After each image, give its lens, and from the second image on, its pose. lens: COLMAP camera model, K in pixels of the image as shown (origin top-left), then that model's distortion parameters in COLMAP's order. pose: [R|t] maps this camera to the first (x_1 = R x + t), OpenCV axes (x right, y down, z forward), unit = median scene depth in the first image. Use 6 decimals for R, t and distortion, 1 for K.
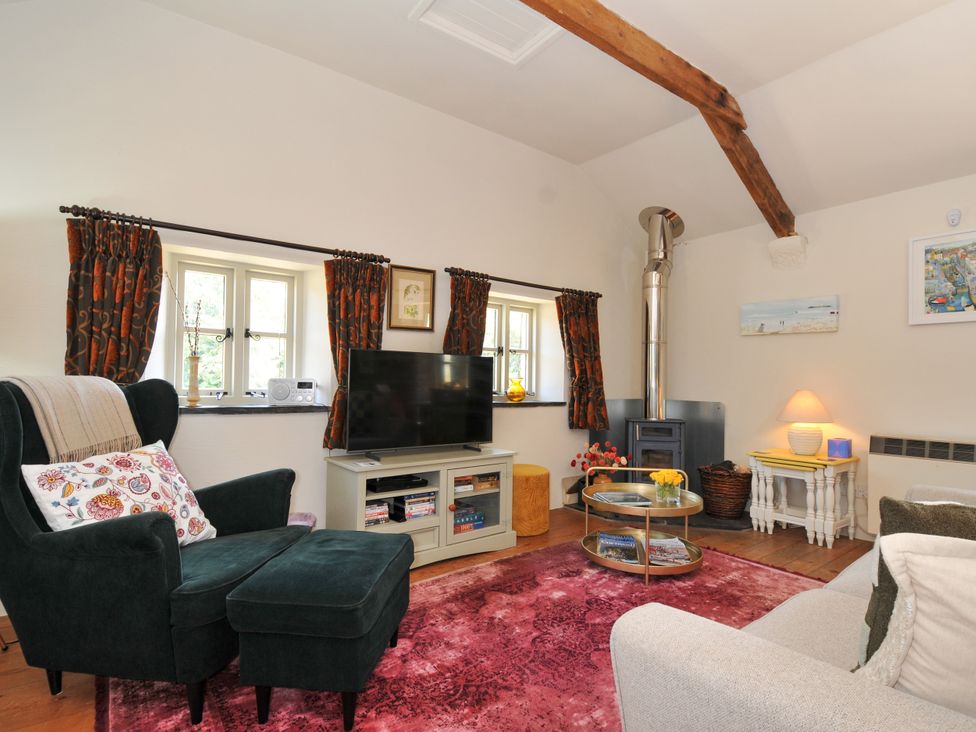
lens RADIAL K [[607.1, 0, 471.6], [0, 607.1, 372.1], [0, 0, 1]] dist [0.021256, -0.029101]
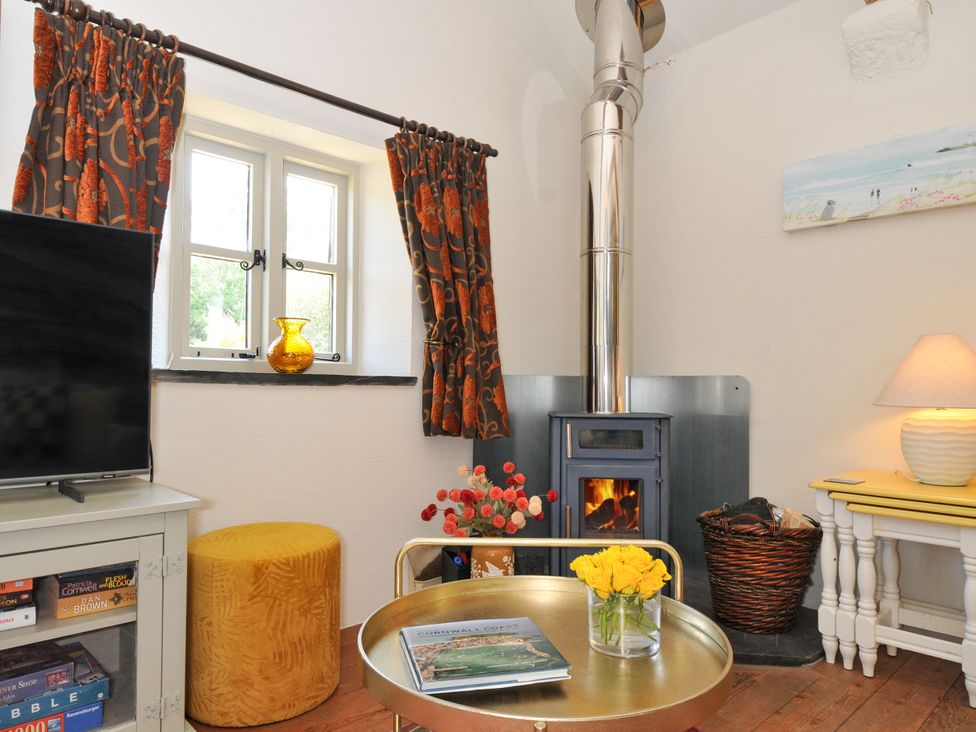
lens RADIAL K [[725.5, 0, 491.5], [0, 725.5, 368.0], [0, 0, 1]] dist [0.006600, -0.001592]
pose [[0.994772, -0.004361, 0.102024, 0.162199], [0.005829, 0.999884, -0.014096, 0.052702], [-0.101951, 0.014618, 0.994682, 0.471904]]
